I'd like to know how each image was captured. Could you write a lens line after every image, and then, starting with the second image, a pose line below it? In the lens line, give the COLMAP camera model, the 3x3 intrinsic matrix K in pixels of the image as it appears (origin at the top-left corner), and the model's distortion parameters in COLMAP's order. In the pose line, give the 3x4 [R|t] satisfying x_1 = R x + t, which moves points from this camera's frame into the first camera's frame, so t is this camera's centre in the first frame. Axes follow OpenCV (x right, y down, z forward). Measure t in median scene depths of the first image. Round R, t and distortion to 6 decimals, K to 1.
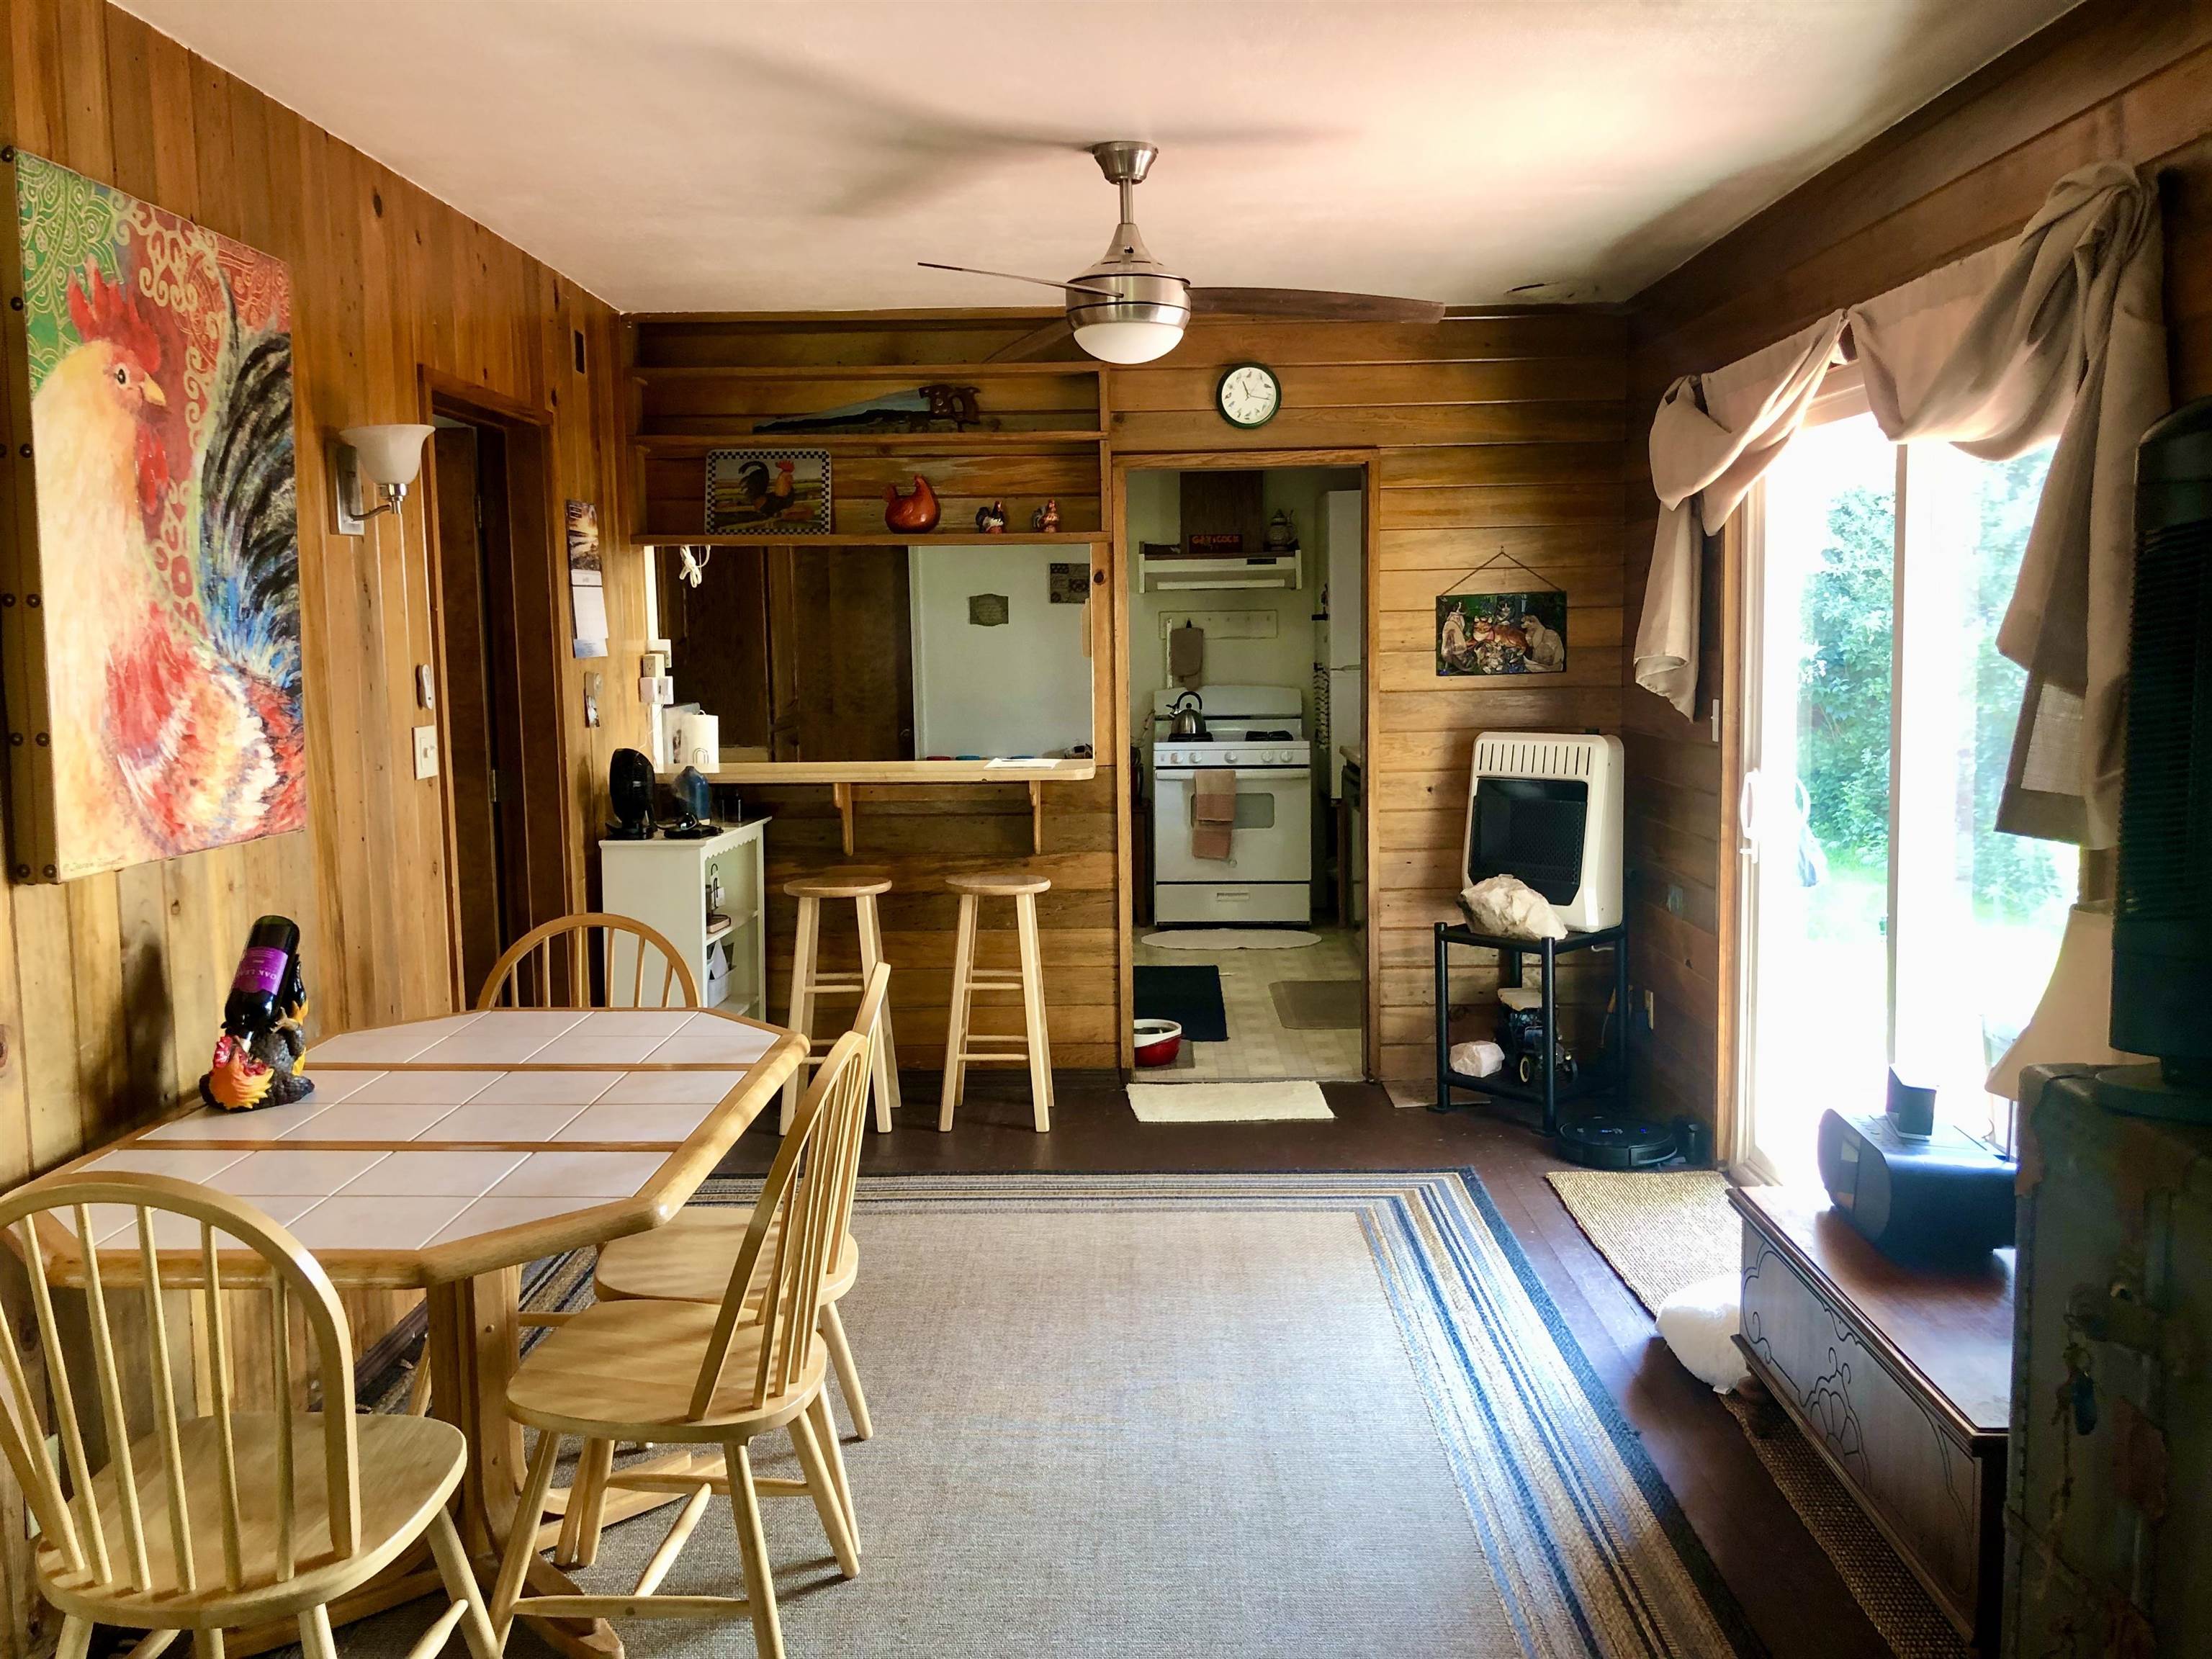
lens RADIAL K [[1884.2, 0, 1108.1], [0, 1884.2, 819.6], [0, 0, 1]] dist [0.068538, 0.005586]
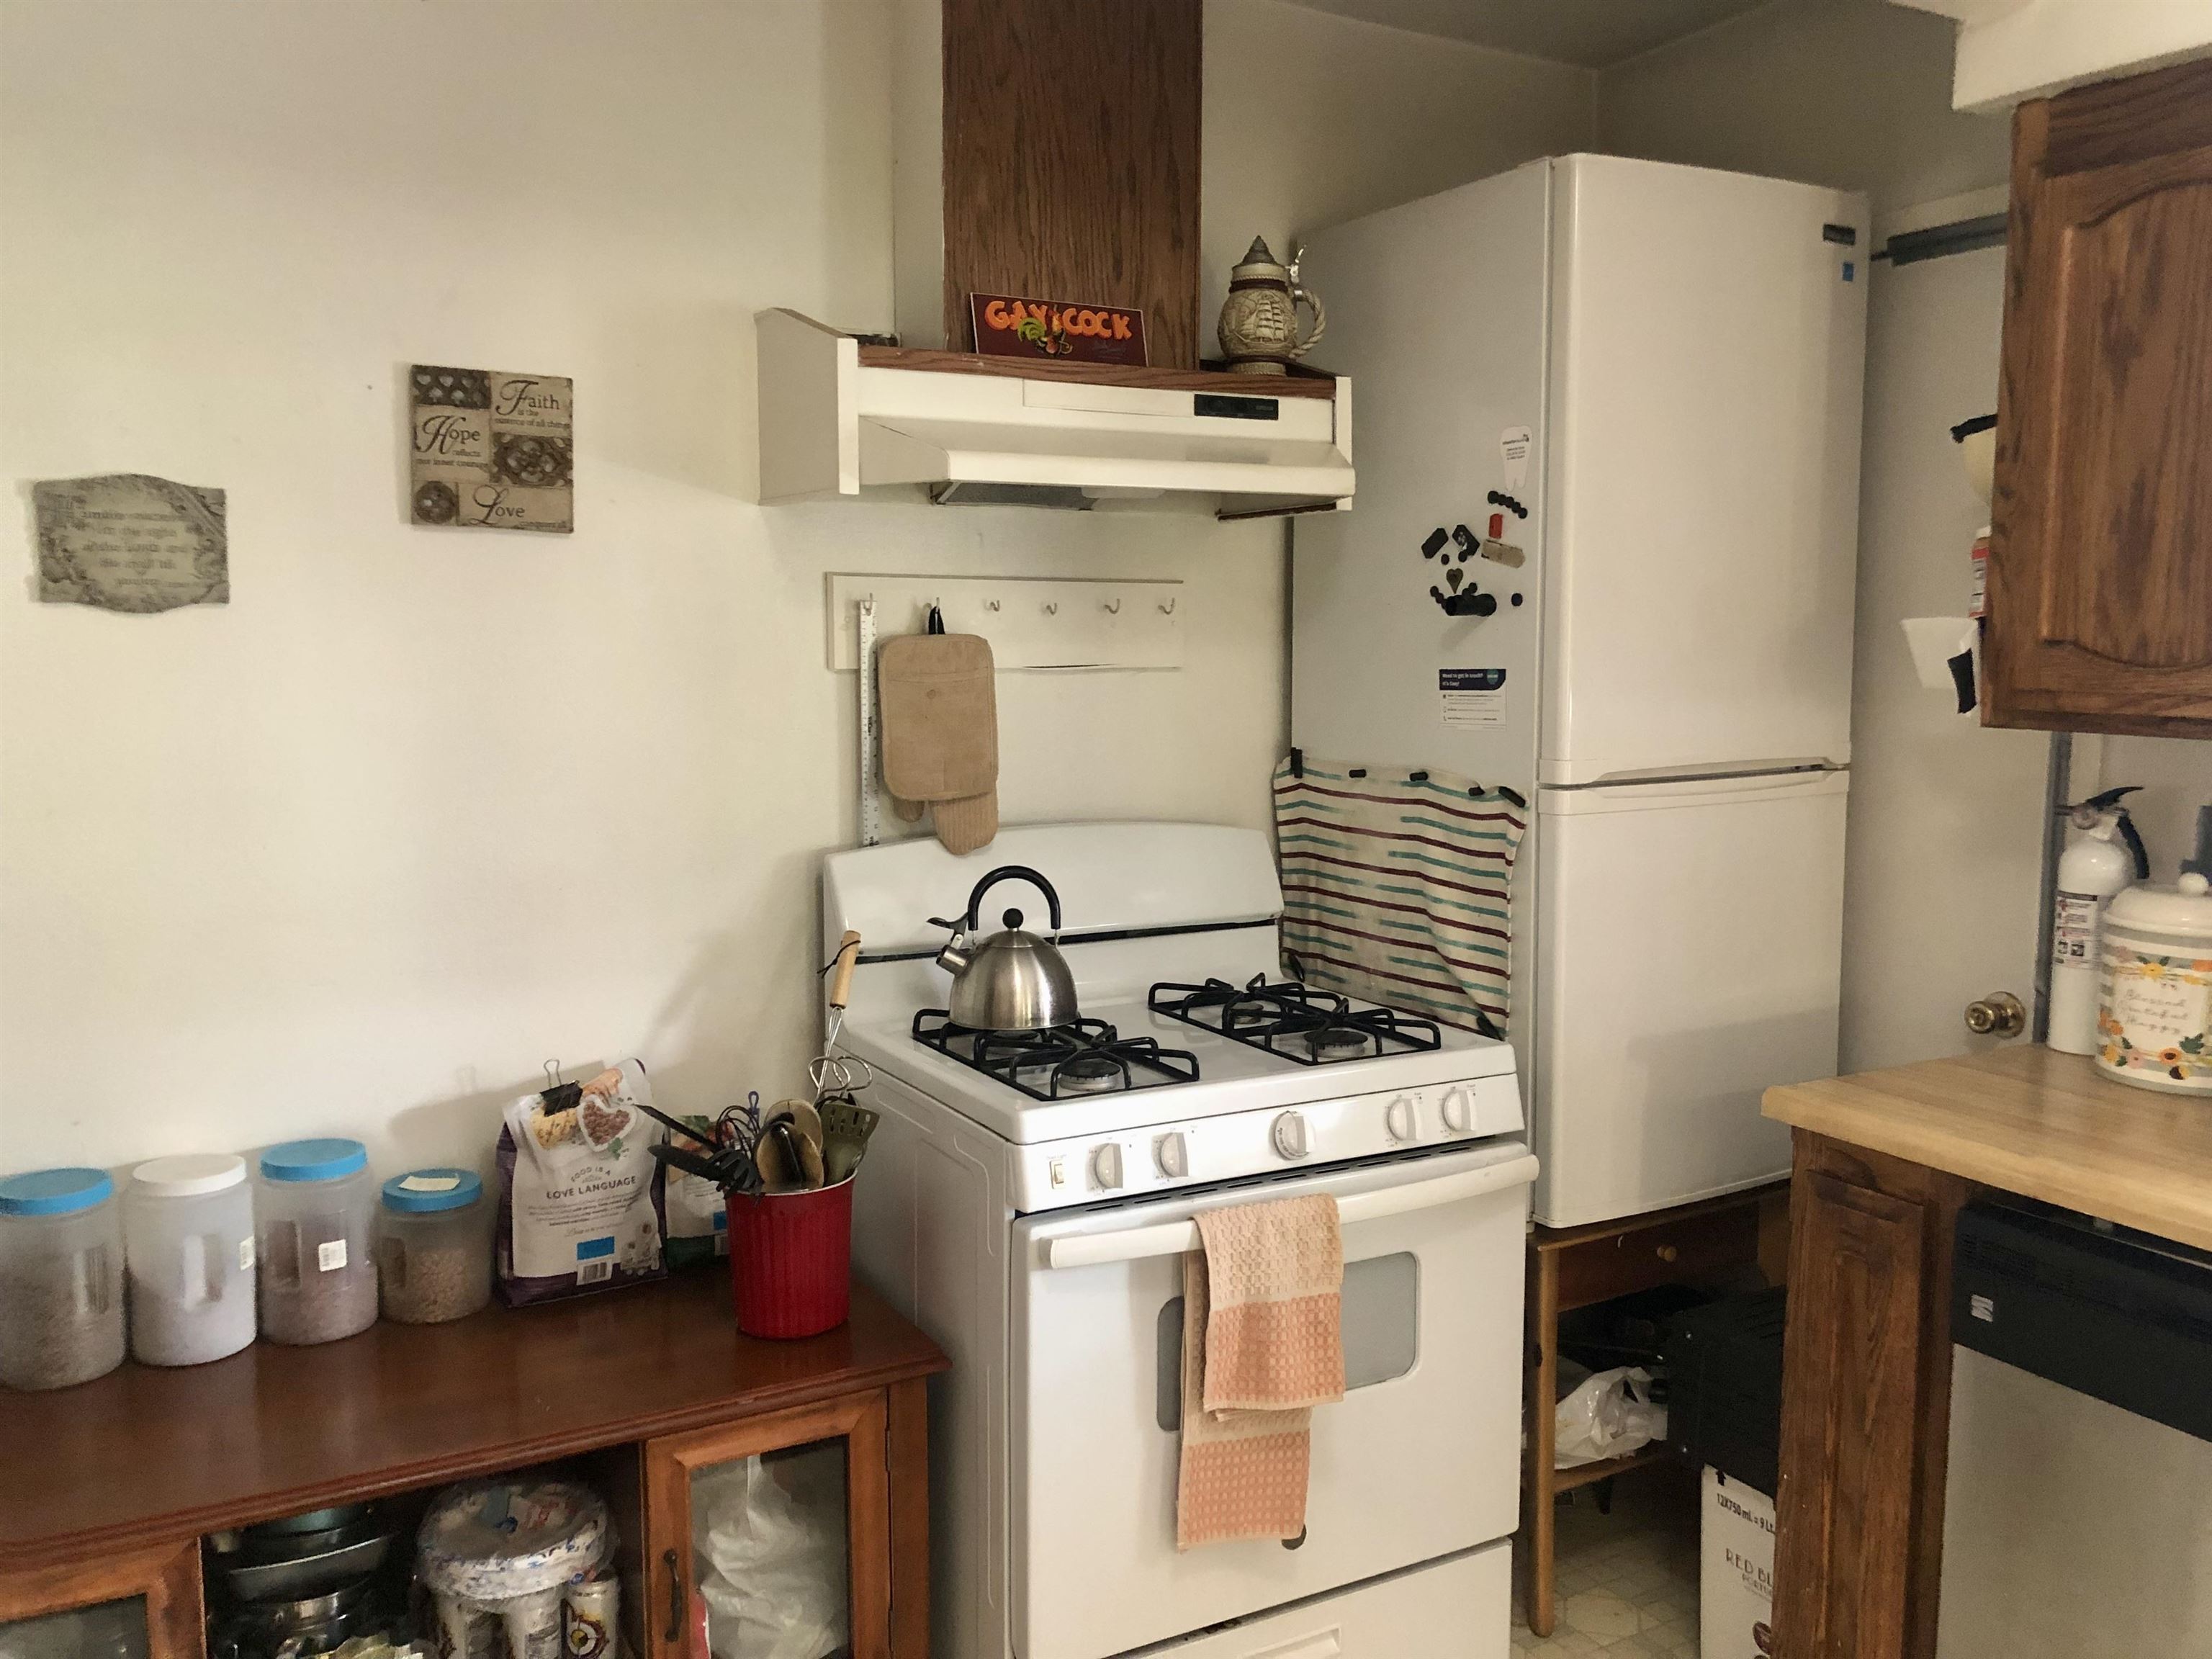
lens RADIAL K [[1884.2, 0, 1108.1], [0, 1884.2, 819.6], [0, 0, 1]] dist [0.068538, 0.005586]
pose [[0.850523, -0.038072, 0.524558, -0.086038], [0.040210, 0.999164, 0.007322, -0.074593], [-0.524399, 0.014865, 0.851343, 0.742362]]
